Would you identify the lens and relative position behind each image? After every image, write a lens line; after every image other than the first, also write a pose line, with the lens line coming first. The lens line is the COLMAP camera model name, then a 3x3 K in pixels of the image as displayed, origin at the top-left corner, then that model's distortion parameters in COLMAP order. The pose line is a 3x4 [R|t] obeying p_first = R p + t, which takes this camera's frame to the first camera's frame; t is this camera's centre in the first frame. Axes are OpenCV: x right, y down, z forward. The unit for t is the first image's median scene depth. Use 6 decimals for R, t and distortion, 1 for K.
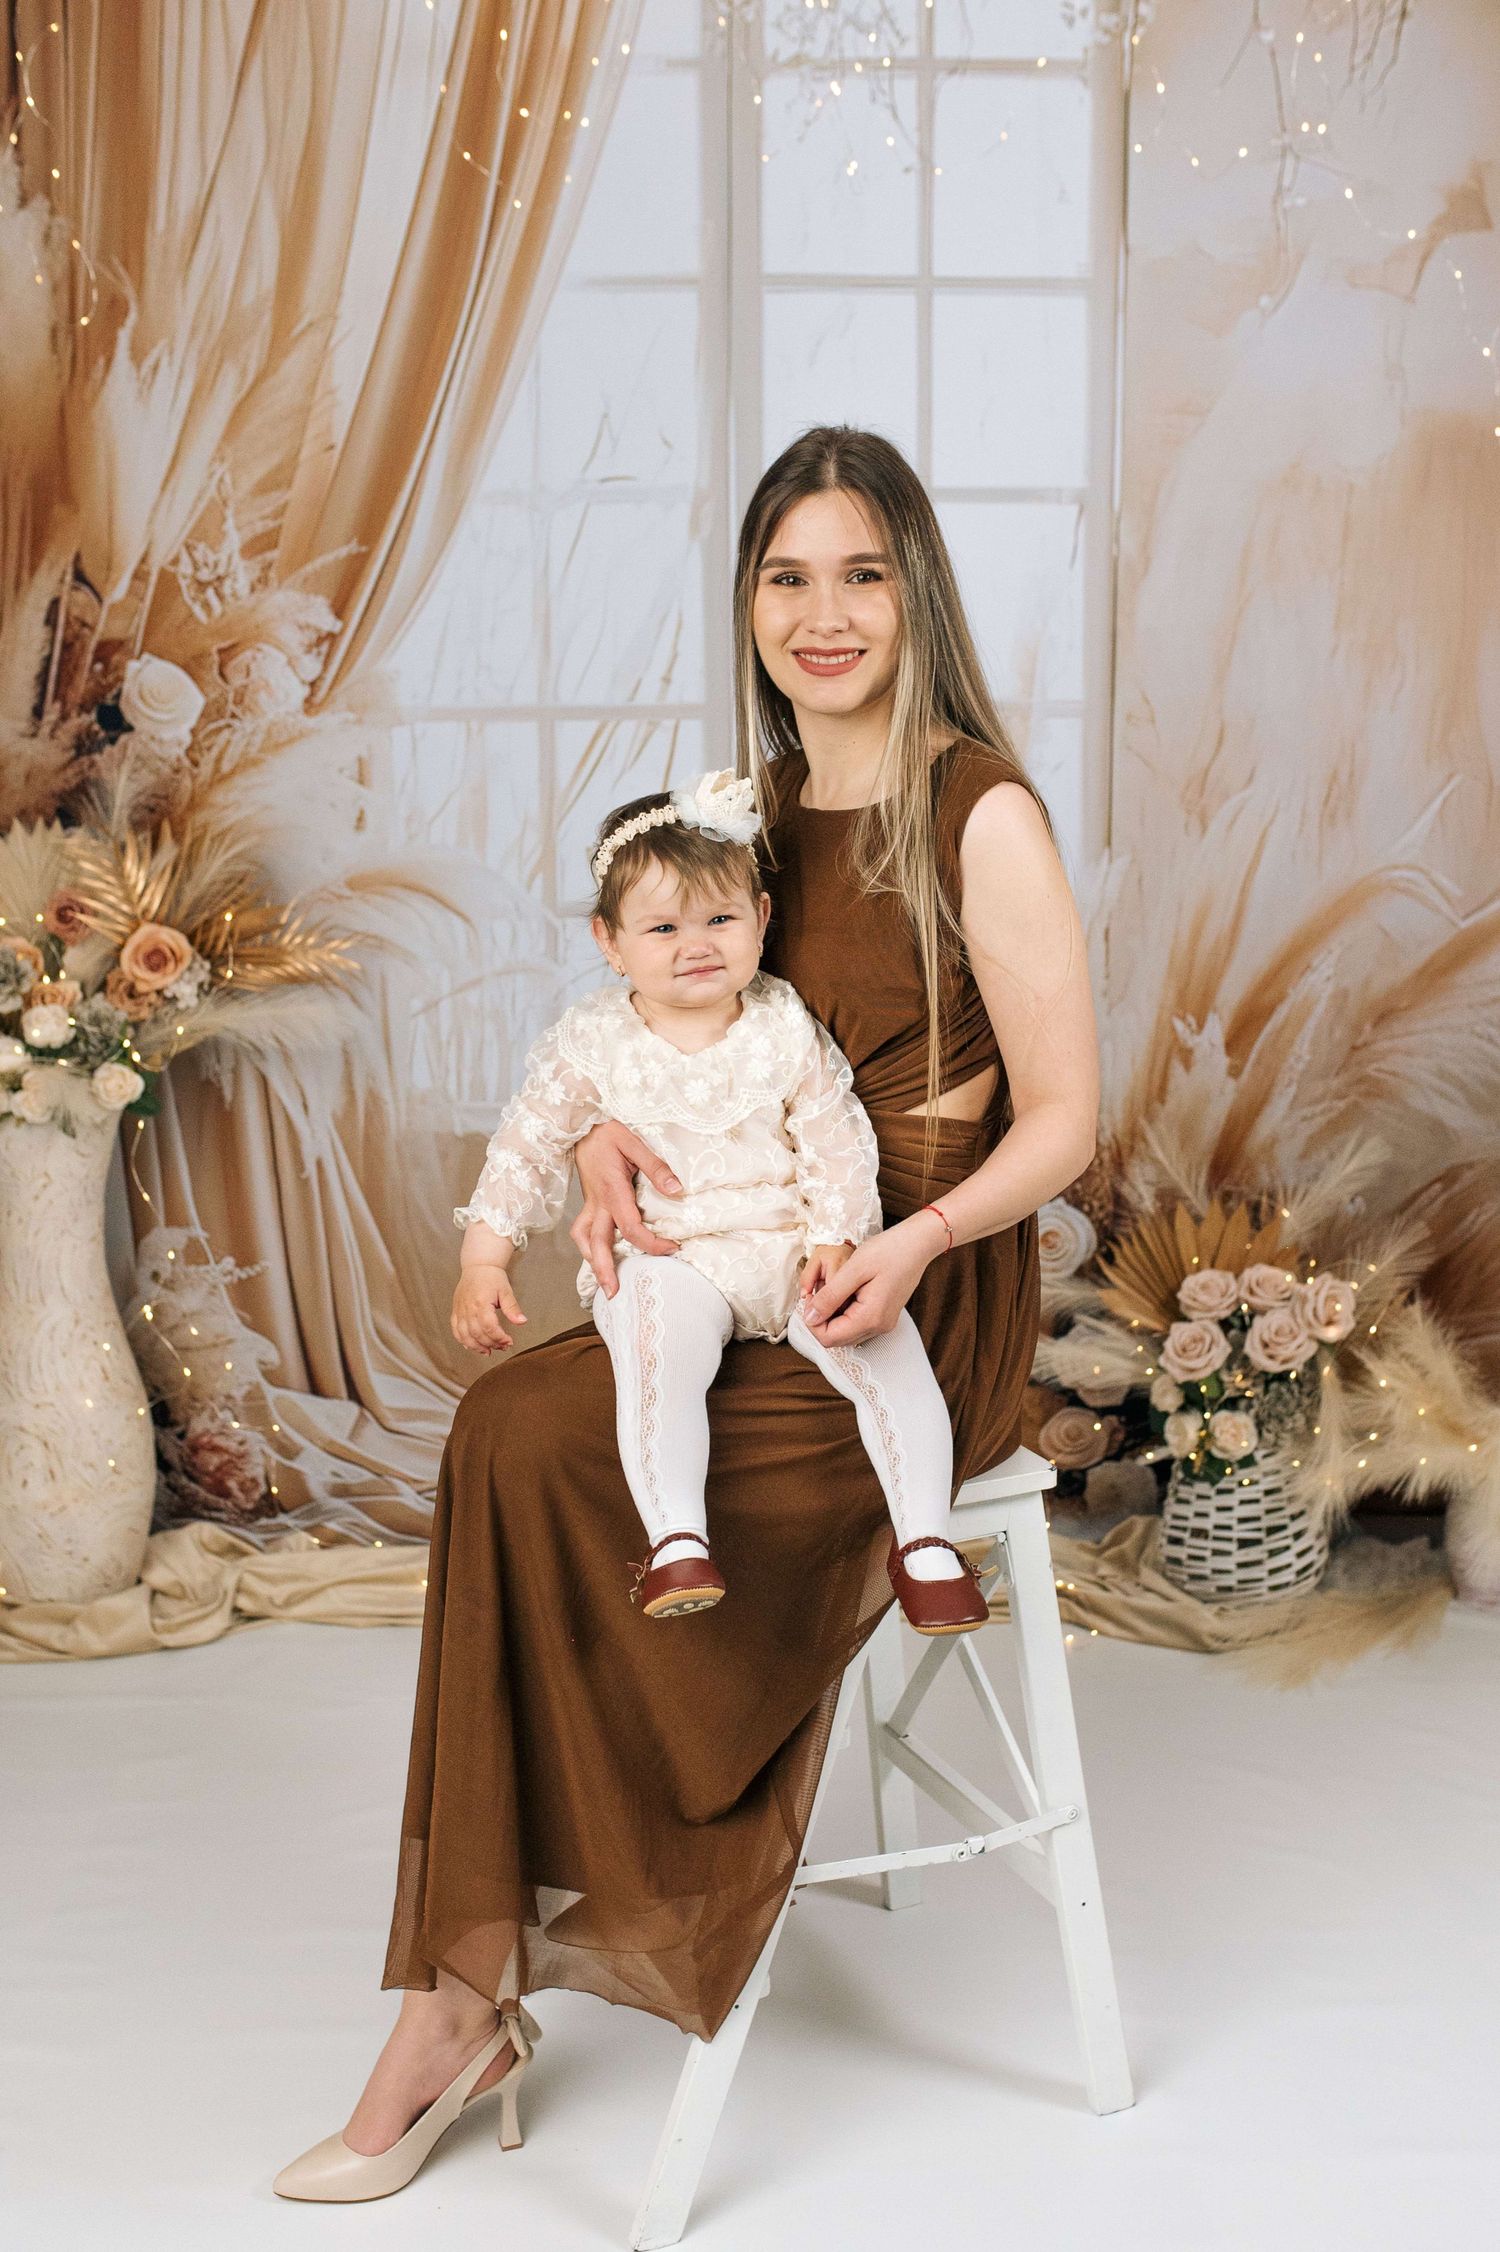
lens RADIAL K [[2475.4, 0, 824.1], [0, 2475.4, 1128.0], [0, 0, 1]] dist [-0.063784, 0.098642]
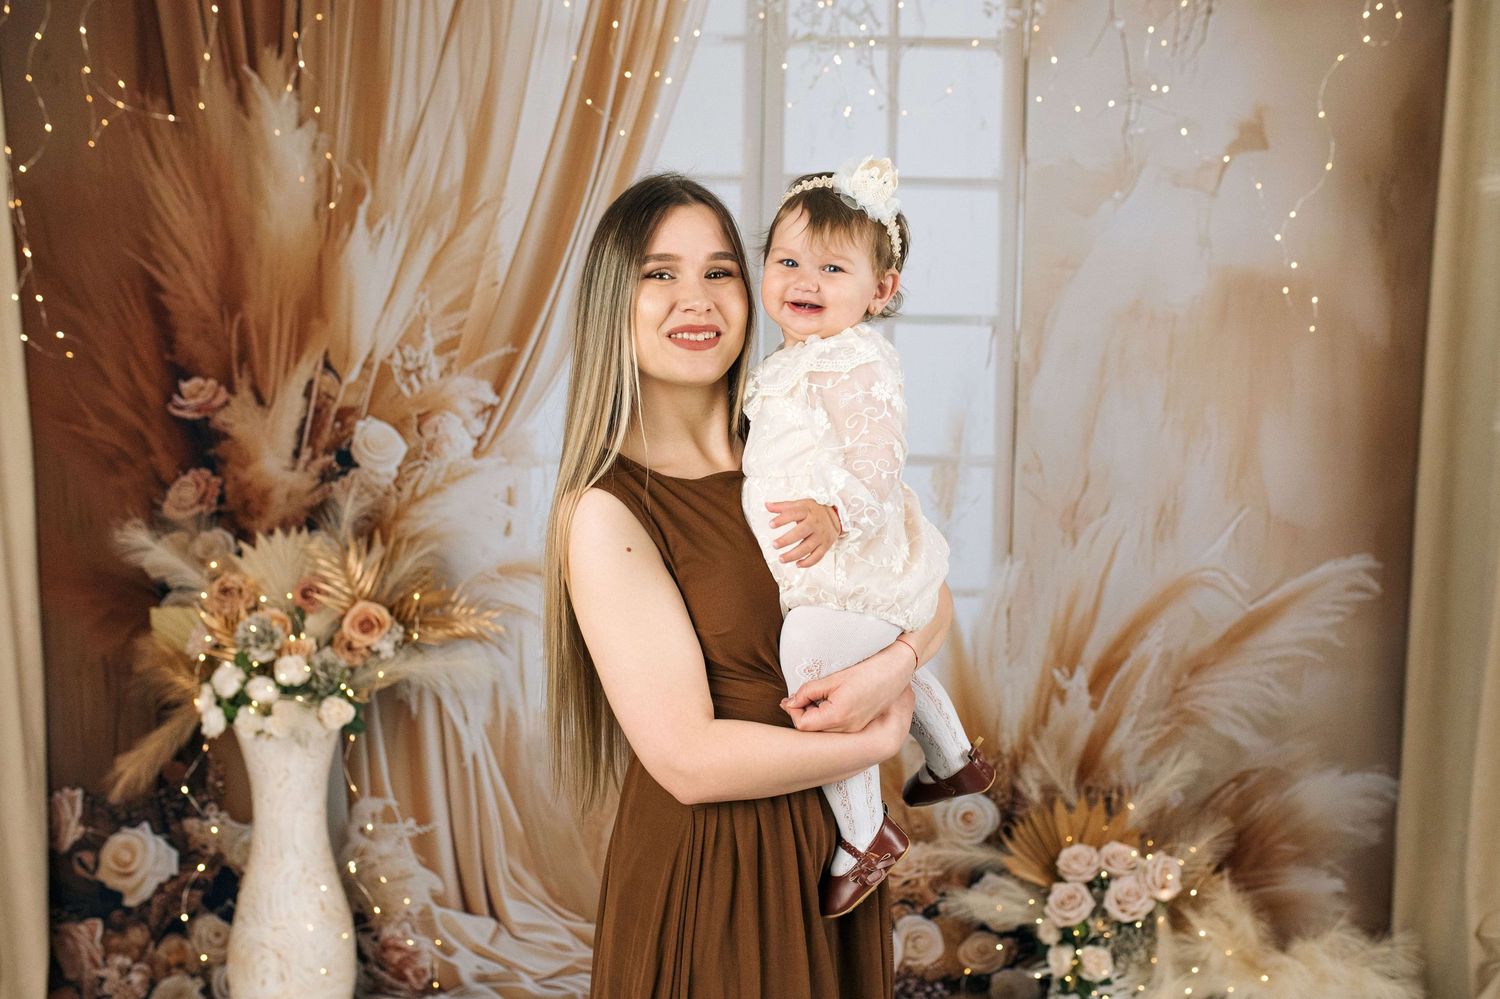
lens RADIAL K [[1473.7, 0, 762.8], [0, 1473.7, 499.6], [0, 0, 1]] dist [-0.060011, 0.090692]
pose [[0.999581, 0.014915, -0.024794, -0.012246], [-0.017085, 0.995819, -0.089735, -0.065890], [0.023352, 0.090121, 0.995657, 0.117286]]
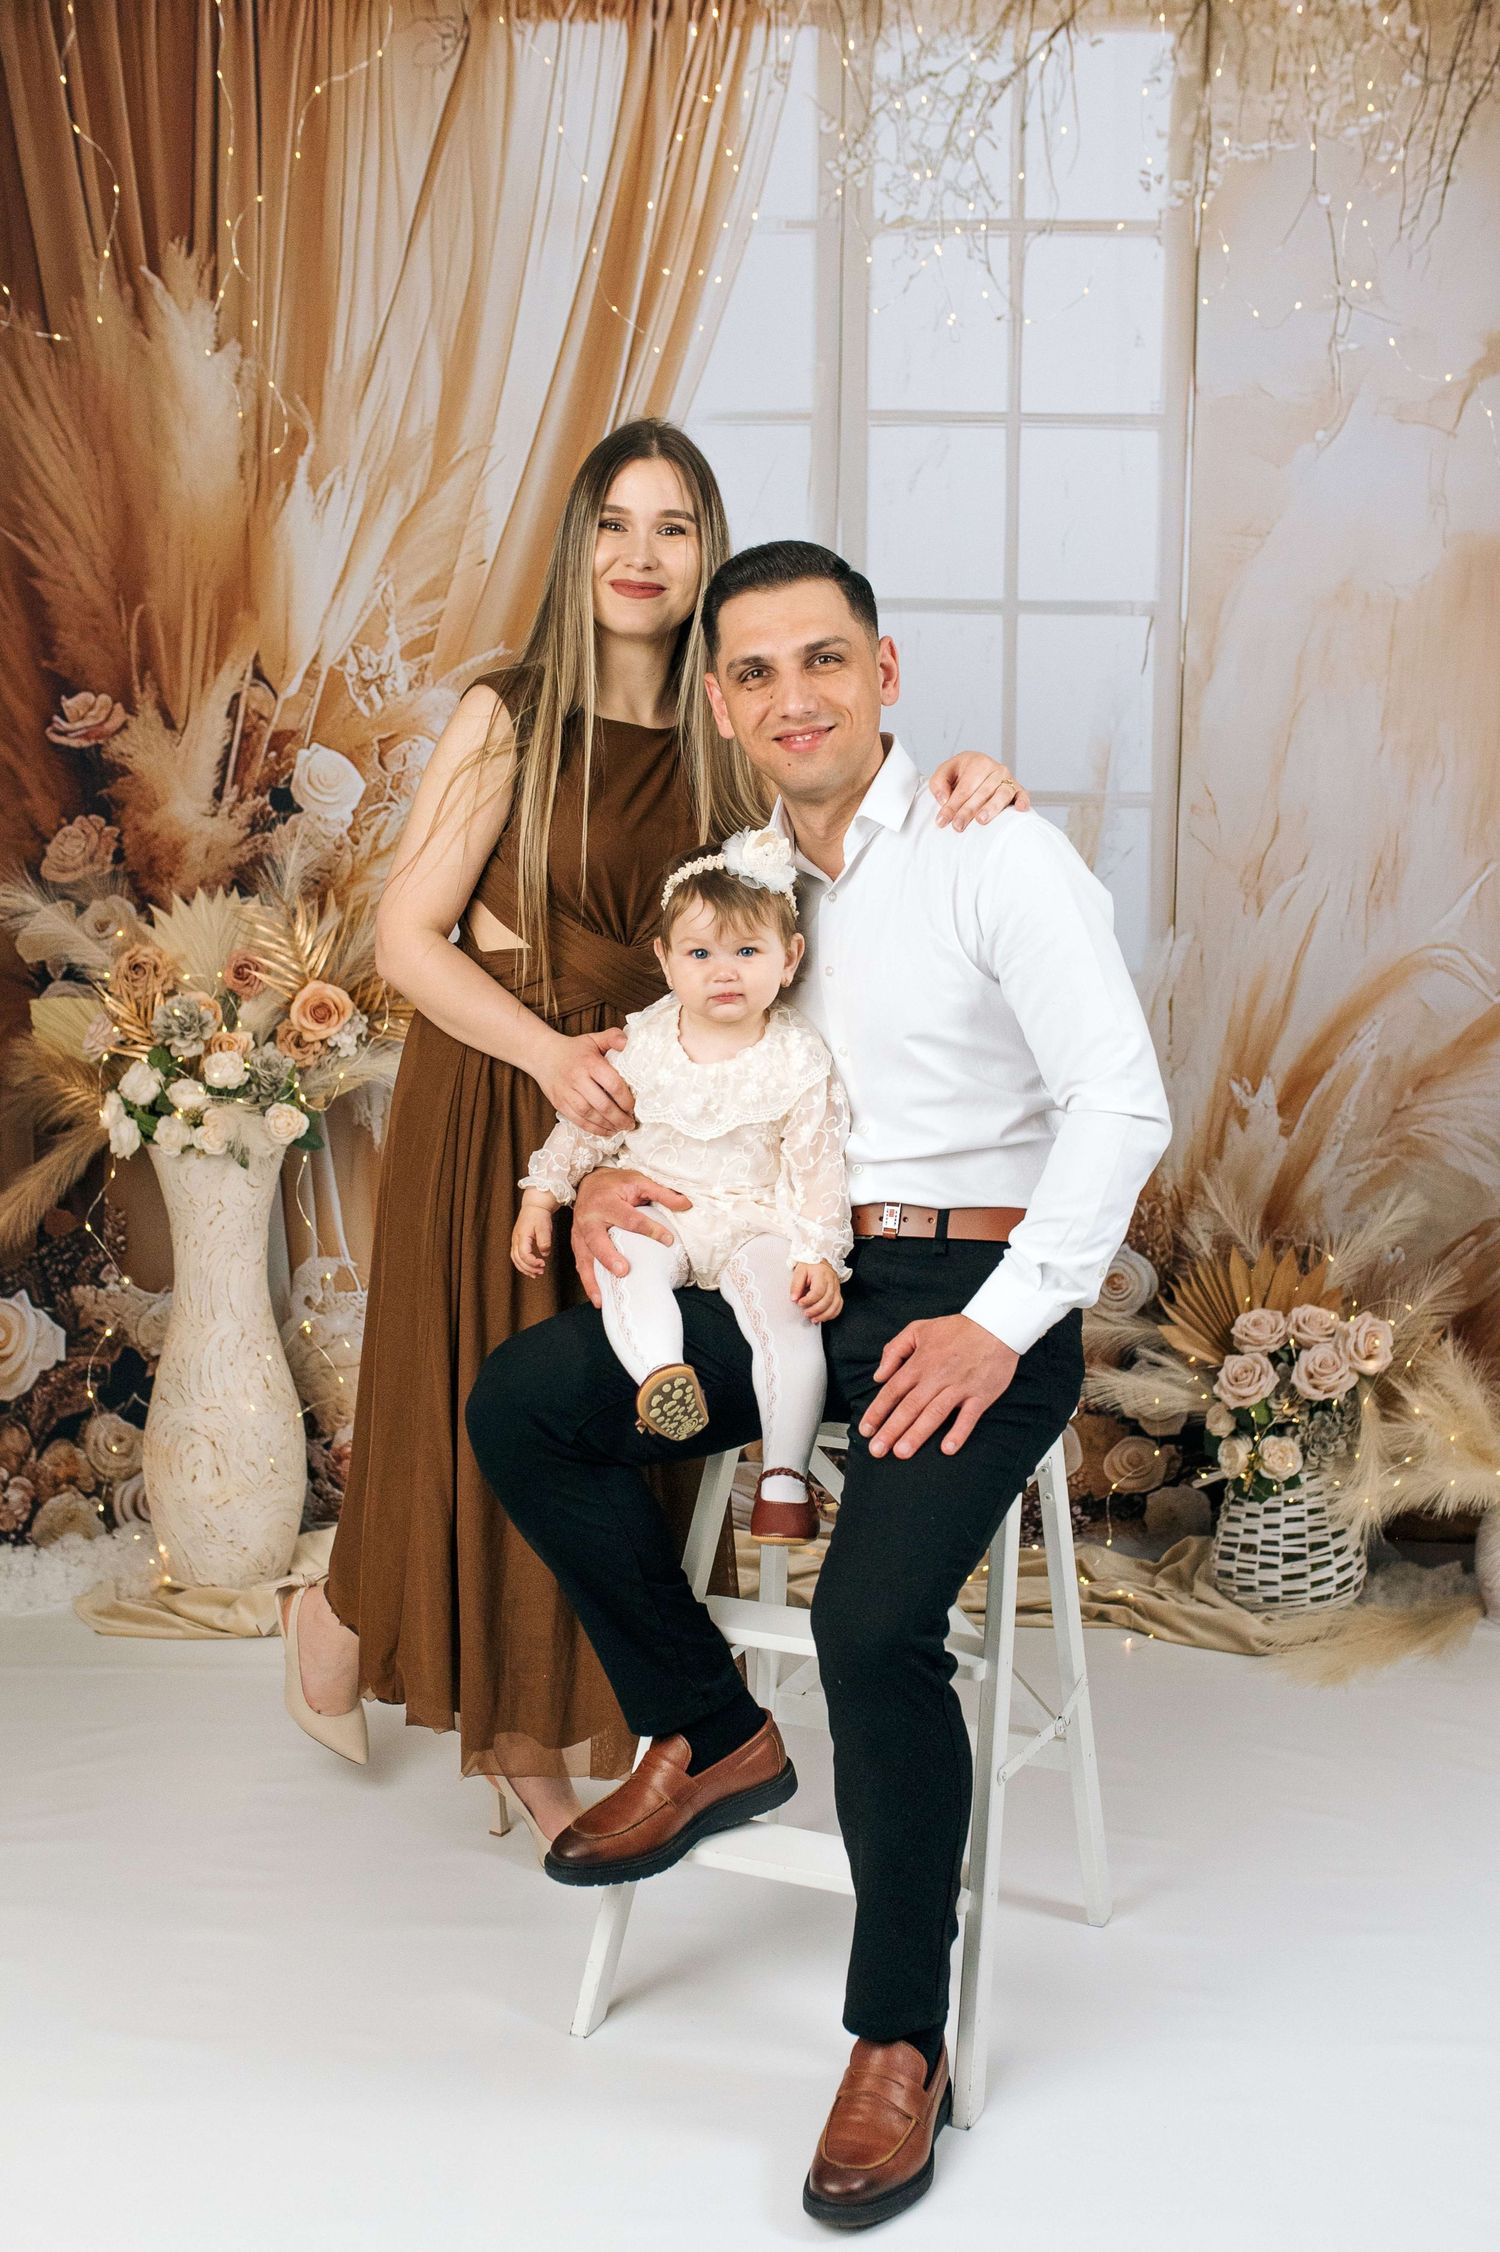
lens RADIAL K [[2474.2, 0, 784.0], [0, 2474.2, 1184.4], [0, 0, 1]] dist [-0.063213, 0.099513]
pose [[0.998891, 0.015054, -0.044618, -0.007981], [-0.016152, 0.999573, -0.024354, 0.032775], [0.044233, 0.025048, 0.998707, -0.110635]]
